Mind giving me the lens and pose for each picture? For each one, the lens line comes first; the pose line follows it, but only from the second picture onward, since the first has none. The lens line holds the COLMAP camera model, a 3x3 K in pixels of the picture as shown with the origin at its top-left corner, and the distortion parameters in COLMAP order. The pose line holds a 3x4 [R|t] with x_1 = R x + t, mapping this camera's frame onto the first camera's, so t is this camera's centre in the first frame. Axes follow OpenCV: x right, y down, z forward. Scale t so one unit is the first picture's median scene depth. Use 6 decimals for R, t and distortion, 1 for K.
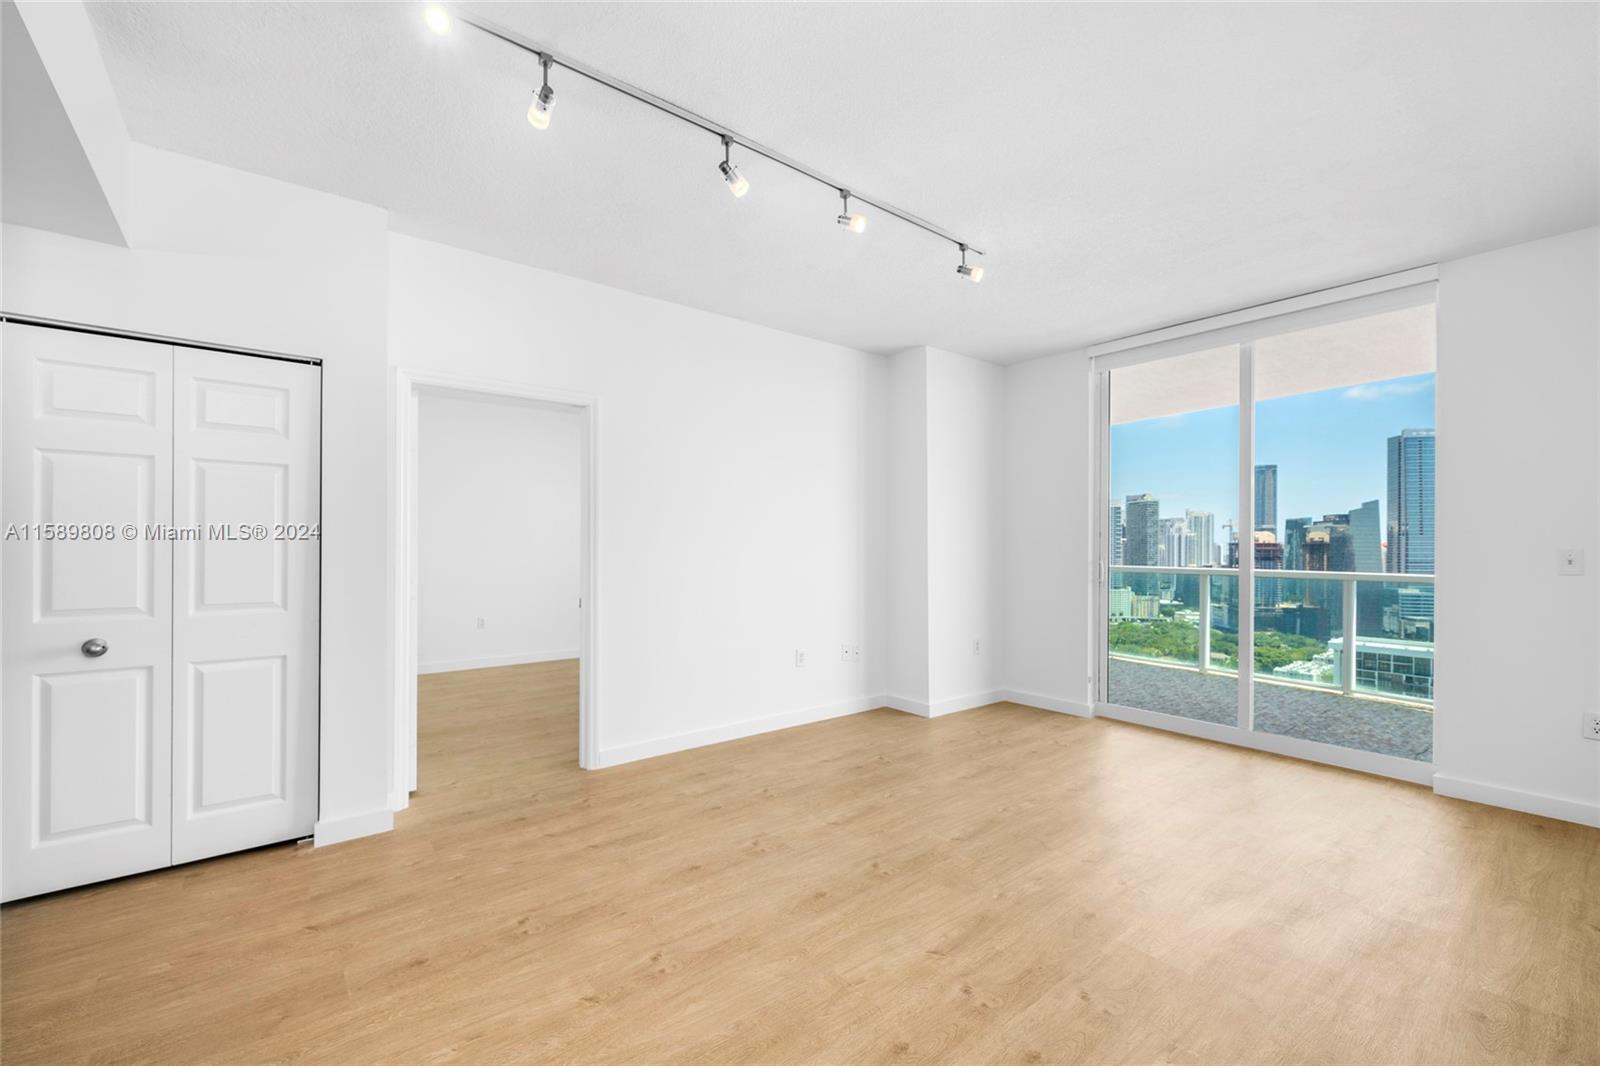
lens RADIAL K [[672.4, 0, 806.6], [0, 672.4, 549.9], [0, 0, 1]] dist [-0.003526, 0.000338]
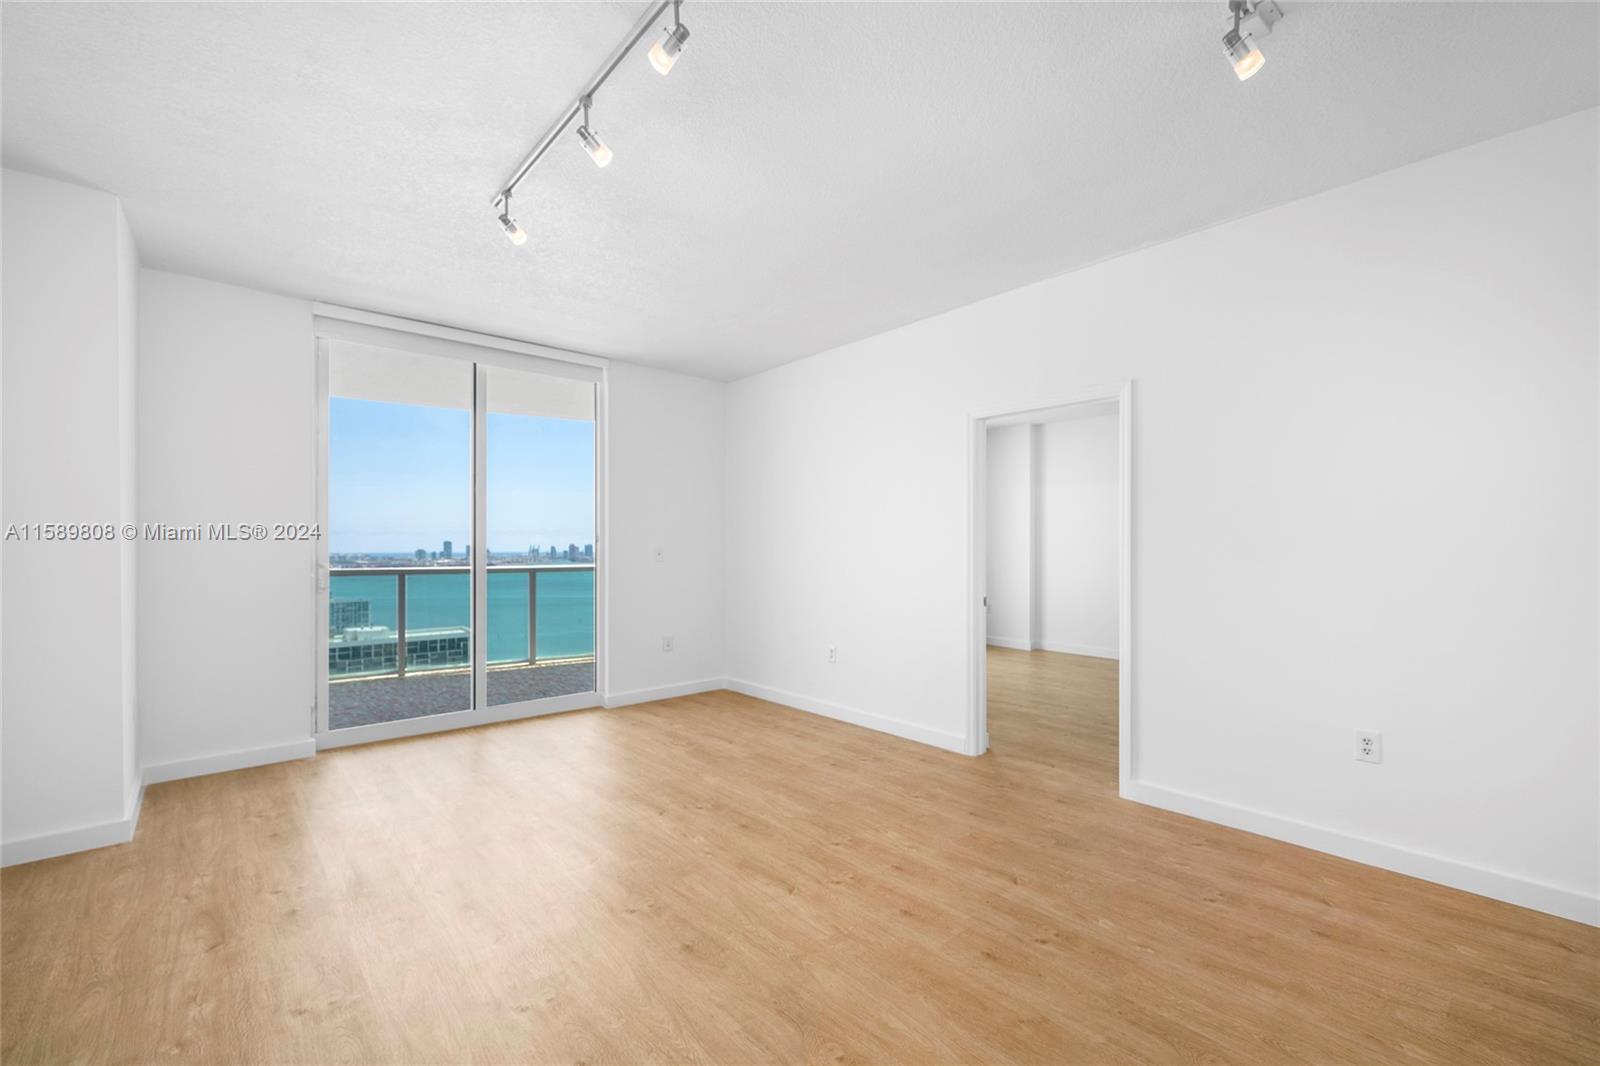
lens RADIAL K [[672.4, 0, 806.9], [0, 672.4, 552.8], [0, 0, 1]] dist [-0.003526, 0.000338]
pose [[-0.045635, -0.014967, 0.998846, -0.113972], [0.005303, 0.999870, 0.015224, -0.001687], [-0.998944, 0.005991, -0.045550, 0.118199]]
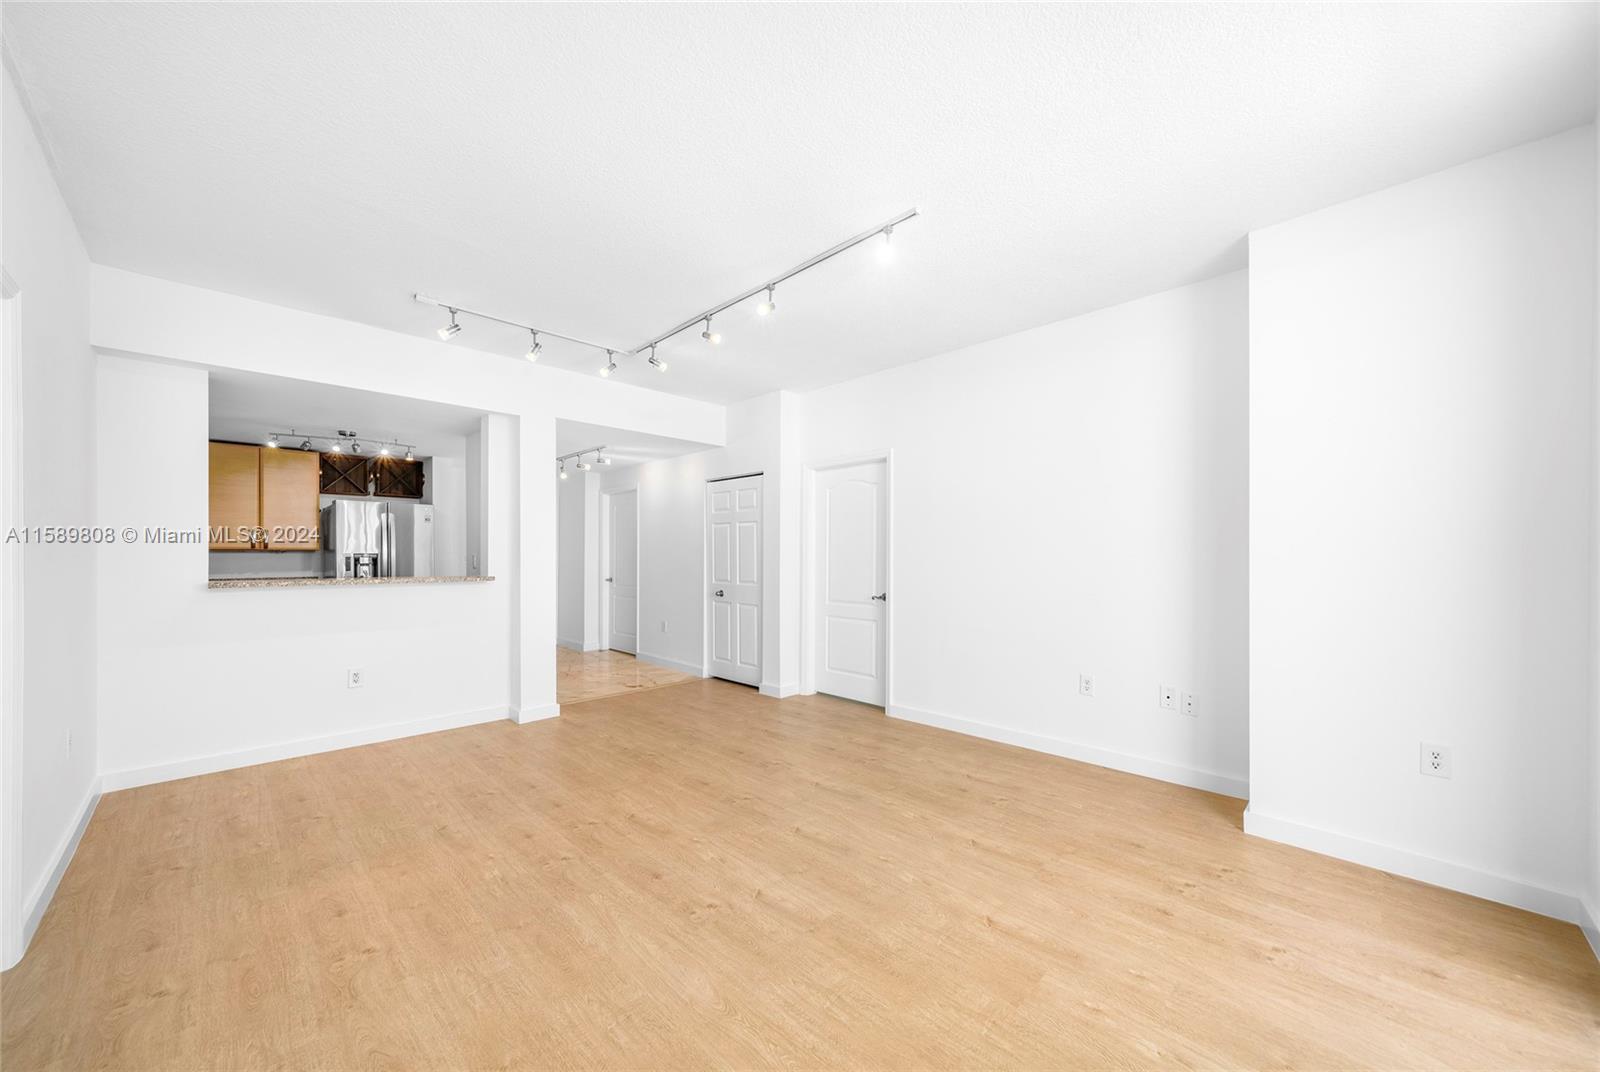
lens RADIAL K [[577.8, 0, 804.3], [0, 577.8, 565.2], [0, 0, 1]] dist [-0.003067, 0.000022]
pose [[0.105970, 0.010194, -0.994317, 0.180760], [-0.007603, 0.999927, 0.009441, 0.000111], [0.994340, 0.006560, 0.106039, 0.144827]]
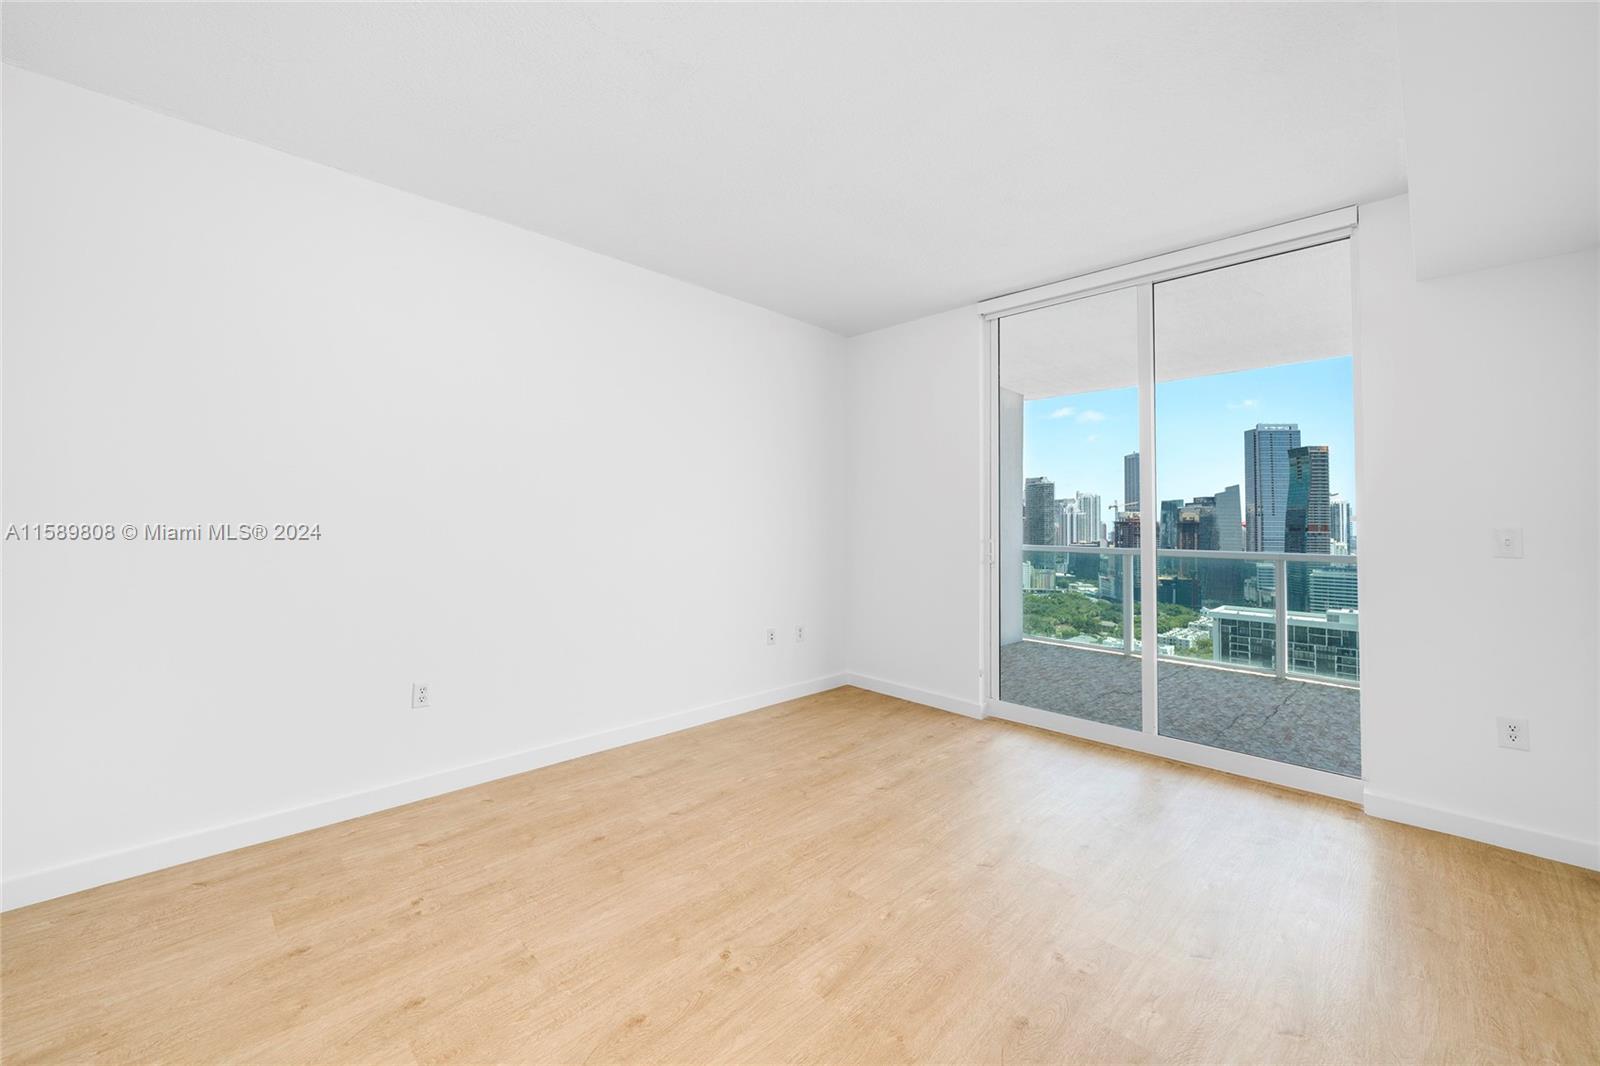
lens RADIAL K [[642.2, 0, 804.7], [0, 642.2, 500.2], [0, 0, 1]] dist [0.000655, -0.000313]
pose [[0.993655, 0.012384, 0.111784, 0.040017], [-0.008027, 0.999194, -0.039343, 0.007647], [-0.112181, 0.038196, 0.992953, 0.071747]]
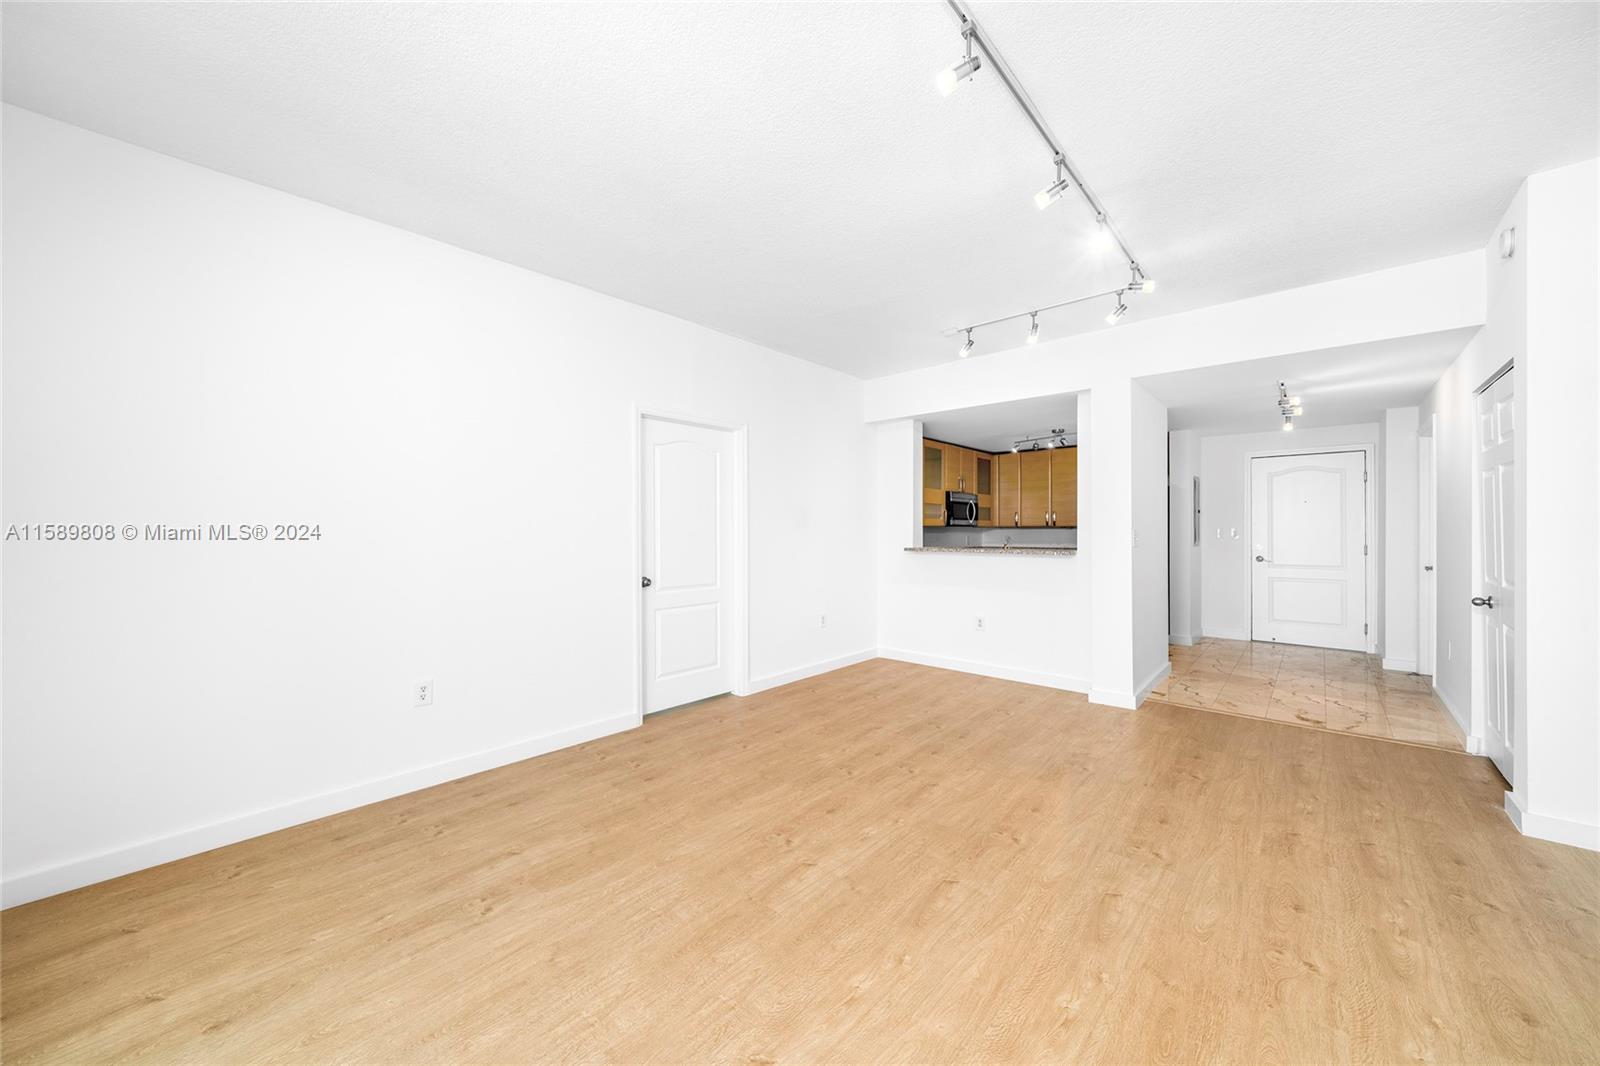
lens RADIAL K [[577.8, 0, 805.3], [0, 577.8, 536.2], [0, 0, 1]] dist [-0.003067, 0.000022]
pose [[-0.987296, -0.003078, -0.158859, 0.082590], [-0.005543, 0.999871, 0.015076, -0.001395], [0.158792, 0.015765, -0.987186, 0.266211]]
